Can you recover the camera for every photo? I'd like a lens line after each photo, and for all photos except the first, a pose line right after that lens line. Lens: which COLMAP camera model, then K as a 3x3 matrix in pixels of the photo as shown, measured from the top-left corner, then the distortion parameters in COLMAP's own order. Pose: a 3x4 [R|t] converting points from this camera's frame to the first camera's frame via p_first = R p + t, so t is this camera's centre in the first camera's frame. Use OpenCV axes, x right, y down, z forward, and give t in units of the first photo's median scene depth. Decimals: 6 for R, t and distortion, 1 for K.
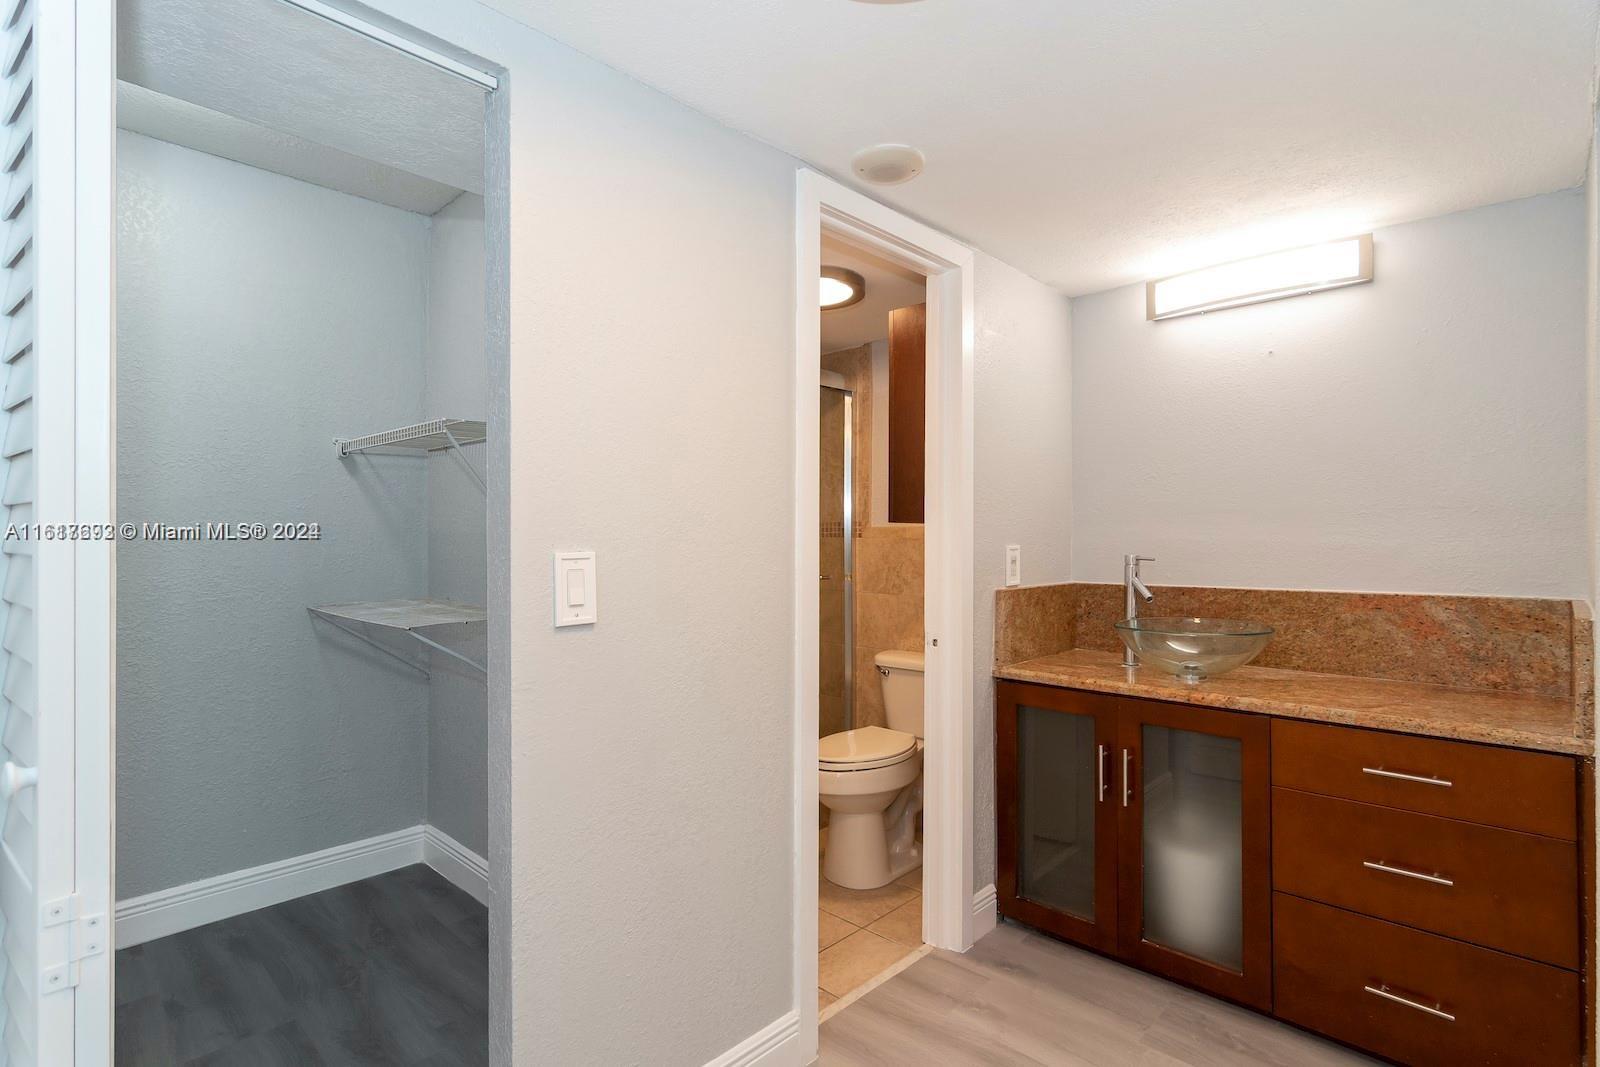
lens RADIAL K [[777.7, 0, 800.4], [0, 777.7, 533.0], [0, 0, 1]] dist [-0.003906, 0.002061]
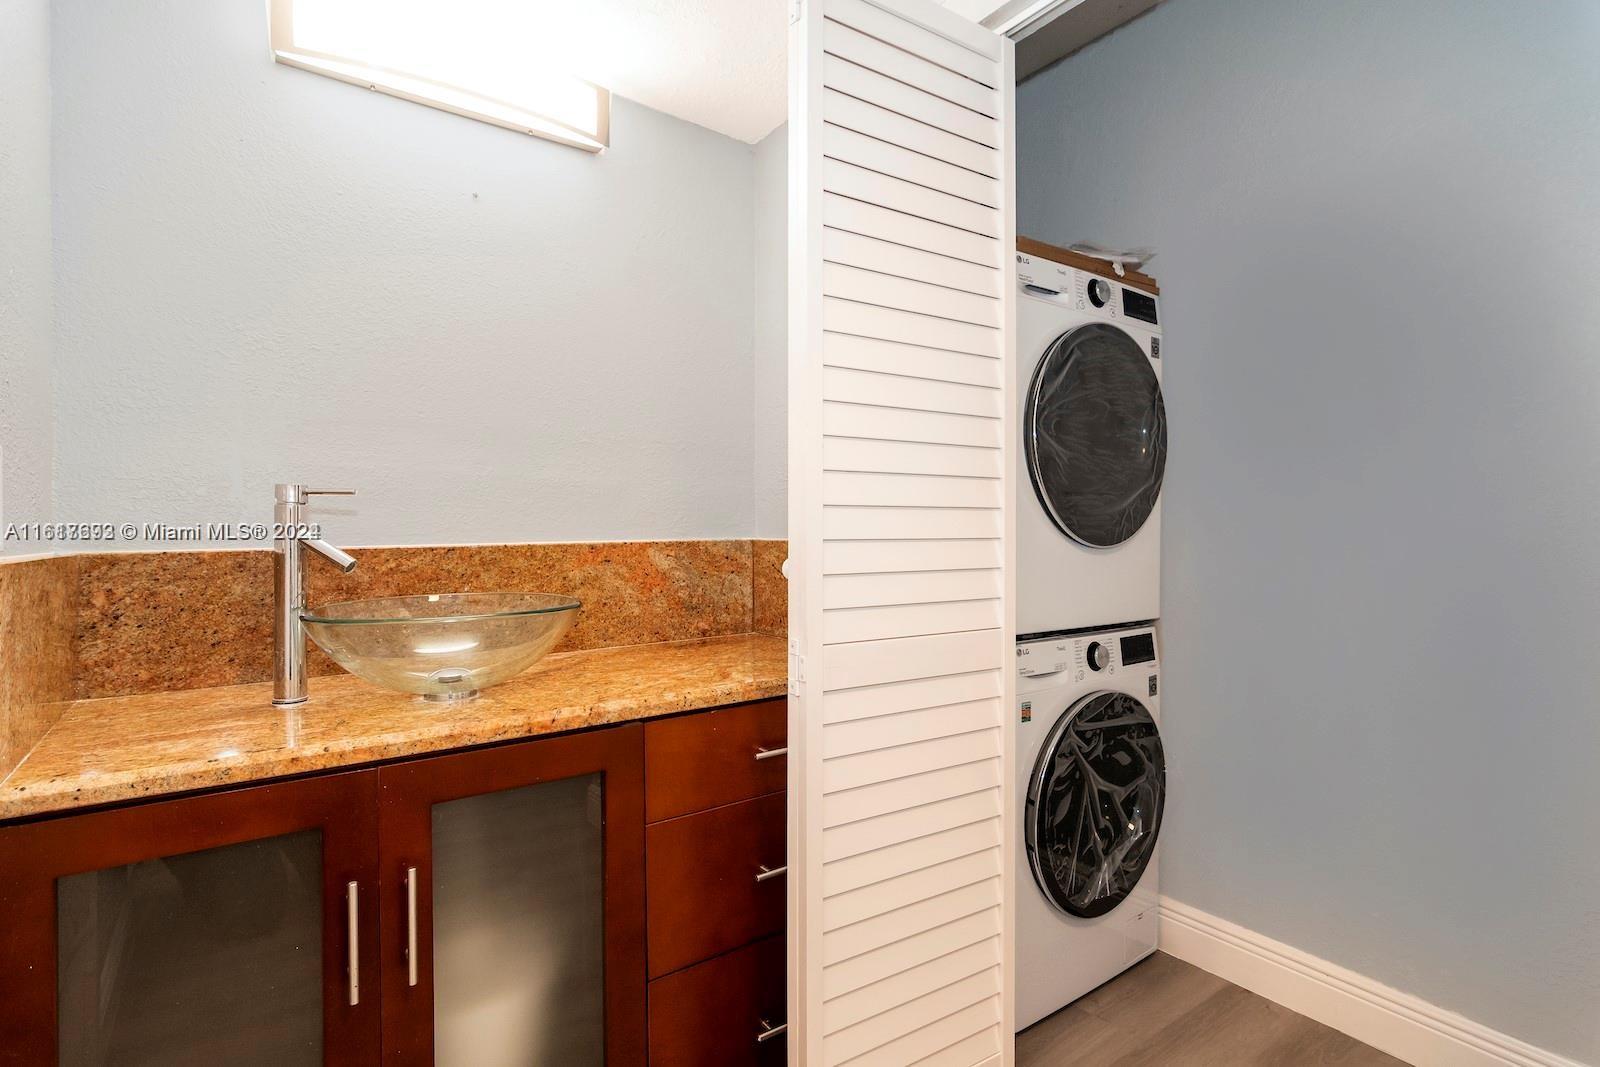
lens RADIAL K [[777.7, 0, 797.3], [0, 777.7, 535.0], [0, 0, 1]] dist [-0.003906, 0.002061]
pose [[0.149251, -0.002963, 0.988795, -0.025832], [-0.001096, 0.999994, 0.003162, 0.068174], [-0.988799, -0.001556, 0.149247, 0.692440]]
